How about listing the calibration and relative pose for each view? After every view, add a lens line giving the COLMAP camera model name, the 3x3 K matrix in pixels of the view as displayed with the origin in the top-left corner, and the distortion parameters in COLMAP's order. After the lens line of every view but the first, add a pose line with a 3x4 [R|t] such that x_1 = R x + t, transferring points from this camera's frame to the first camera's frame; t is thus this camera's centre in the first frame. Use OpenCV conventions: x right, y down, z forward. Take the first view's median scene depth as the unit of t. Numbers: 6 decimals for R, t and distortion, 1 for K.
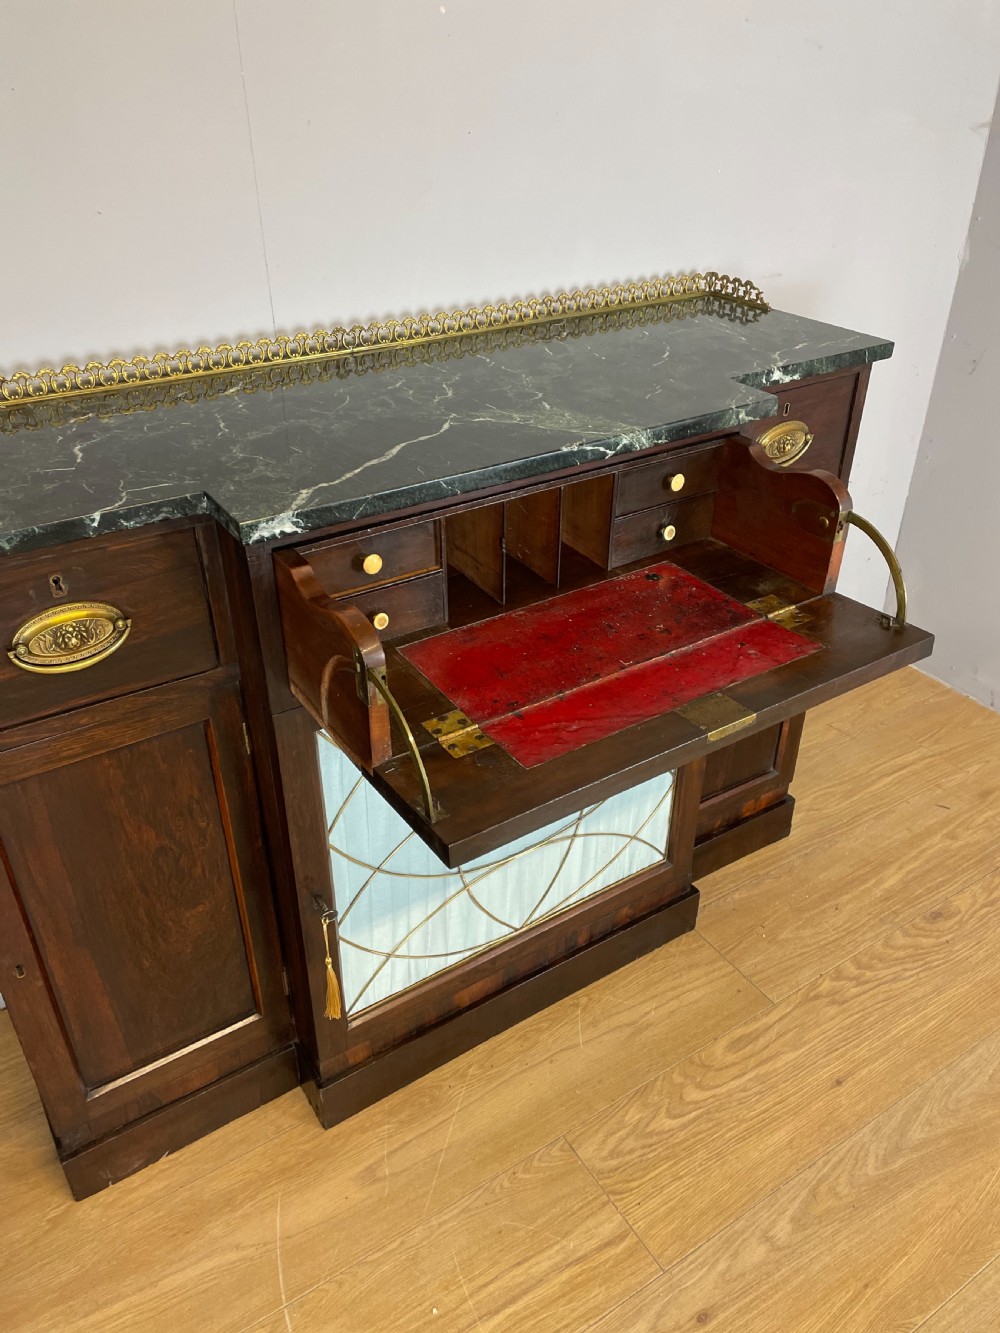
lens RADIAL K [[1014.8, 0, 506.8], [0, 1014.8, 663.0], [0, 0, 1]] dist [0.092170, -0.119882]
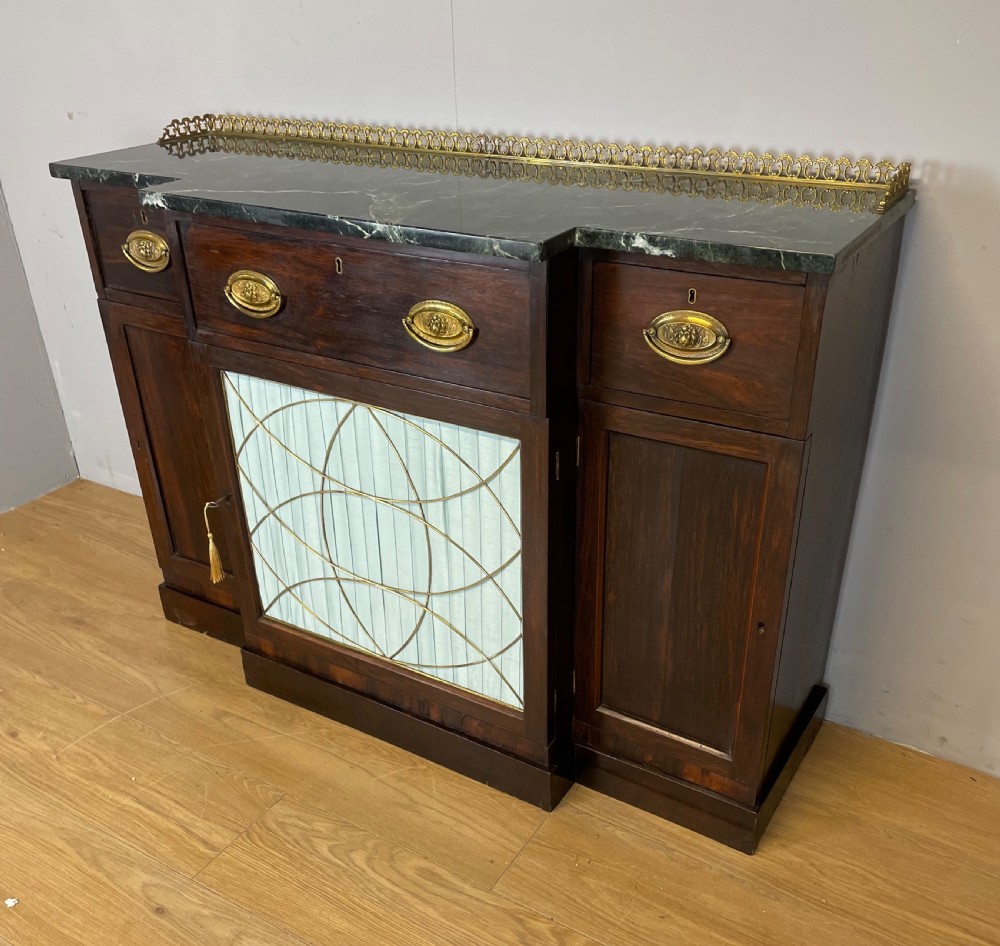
lens RADIAL K [[1010.6, 0, 495.9], [0, 1010.6, 555.7], [0, 0, 1]] dist [0.098750, -0.134190]
pose [[0.423193, 0.448920, -0.787006, 1.098902], [-0.459756, 0.854883, 0.240415, -0.210823], [0.780725, 0.260089, 0.568174, 0.477477]]
